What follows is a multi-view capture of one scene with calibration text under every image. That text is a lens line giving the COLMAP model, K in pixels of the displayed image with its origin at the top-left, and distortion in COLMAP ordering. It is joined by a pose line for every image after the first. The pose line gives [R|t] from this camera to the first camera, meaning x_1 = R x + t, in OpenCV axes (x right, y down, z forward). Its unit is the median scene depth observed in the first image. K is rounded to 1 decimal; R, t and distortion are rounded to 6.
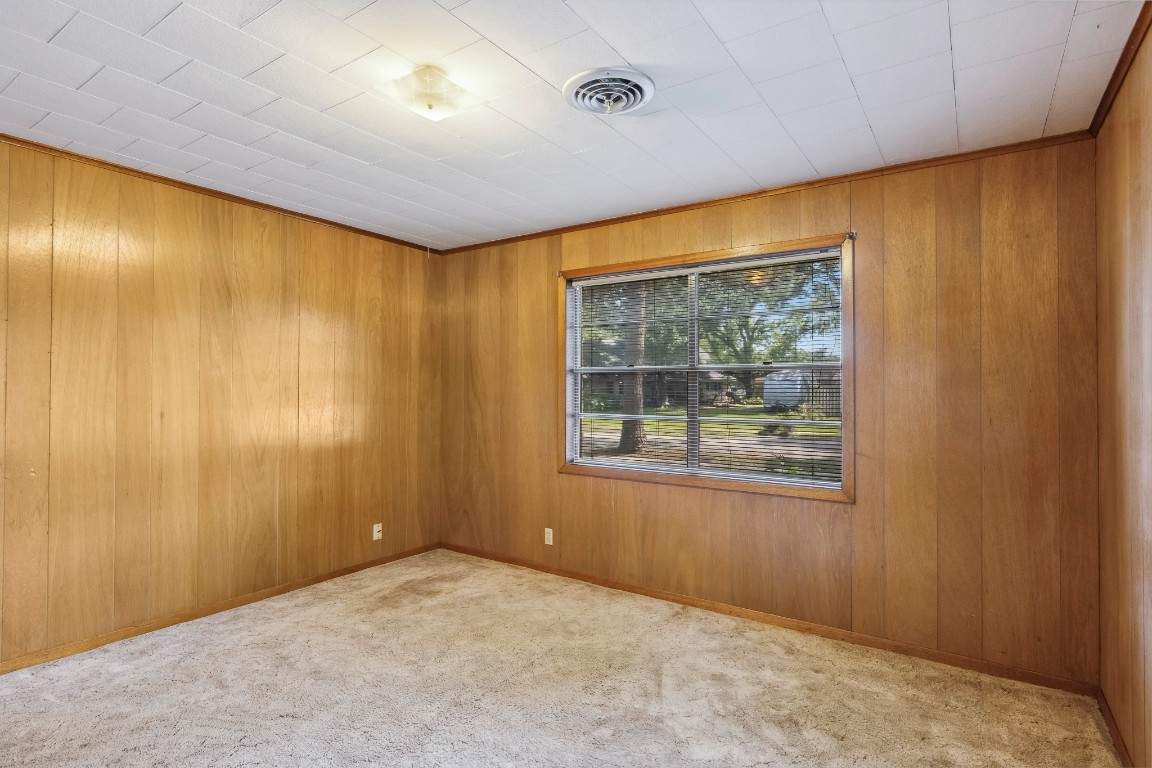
lens RADIAL K [[588.0, 0, 581.5], [0, 588.0, 385.7], [0, 0, 1]] dist [0.002541, 0.002226]
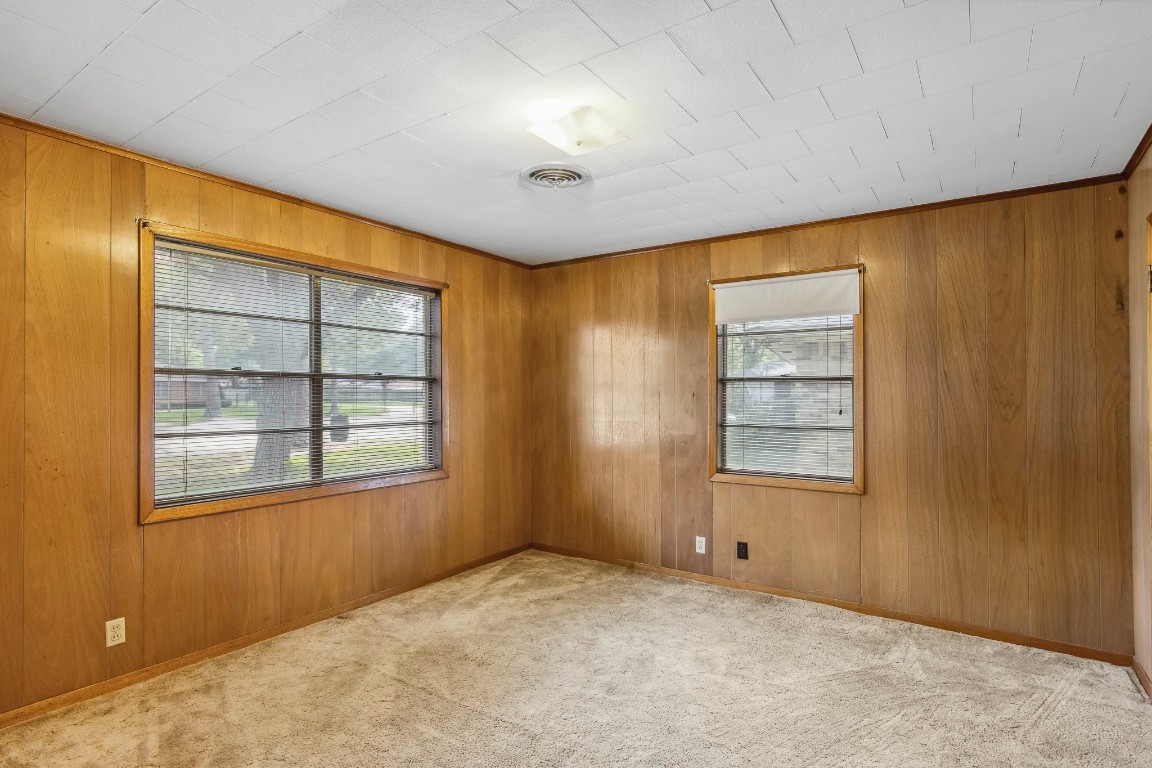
lens RADIAL K [[588.0, 0, 577.6], [0, 588.0, 388.2], [0, 0, 1]] dist [0.002541, 0.002226]
pose [[0.006704, 0.006179, 0.999958, -0.812067], [-0.005310, 0.999967, -0.006143, -0.004425], [-0.999963, -0.005268, 0.006737, 0.593390]]
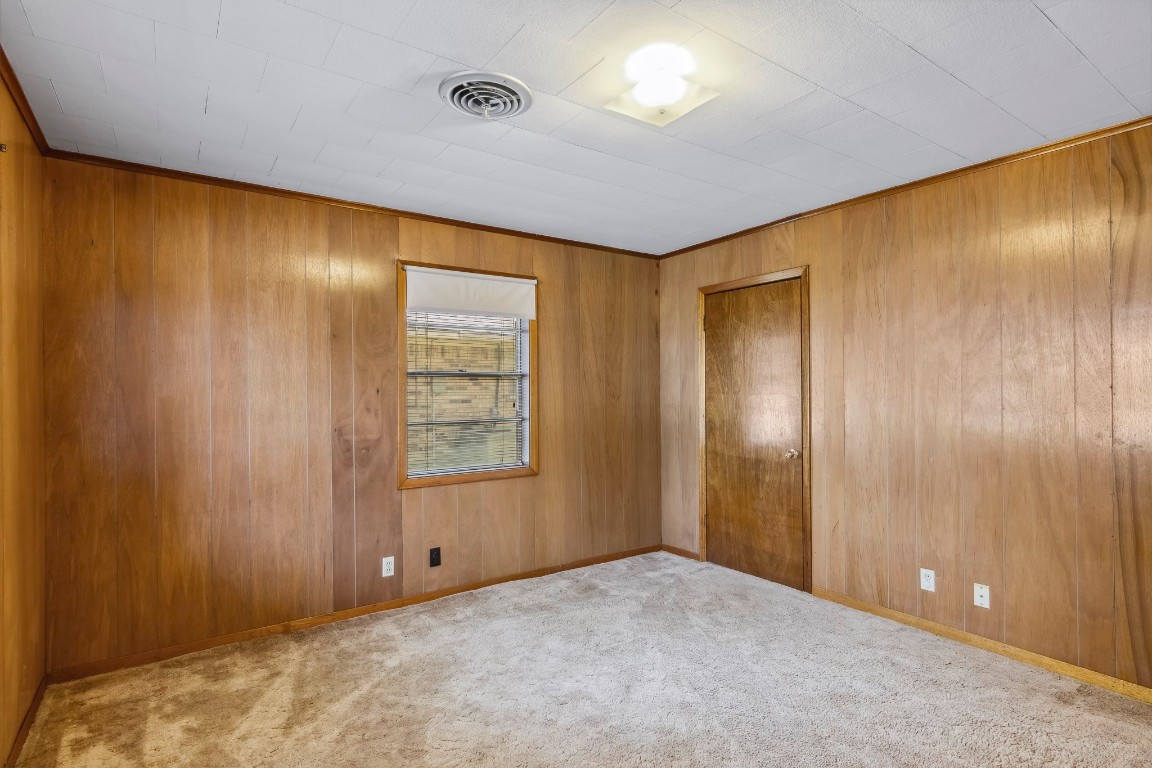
lens RADIAL K [[588.0, 0, 580.7], [0, 588.0, 384.0], [0, 0, 1]] dist [0.002541, 0.002226]
pose [[-0.938134, 0.003510, 0.346255, -0.284258], [-0.000227, 0.999942, -0.010752, -0.000009], [-0.346272, -0.010165, -0.938079, 1.188163]]
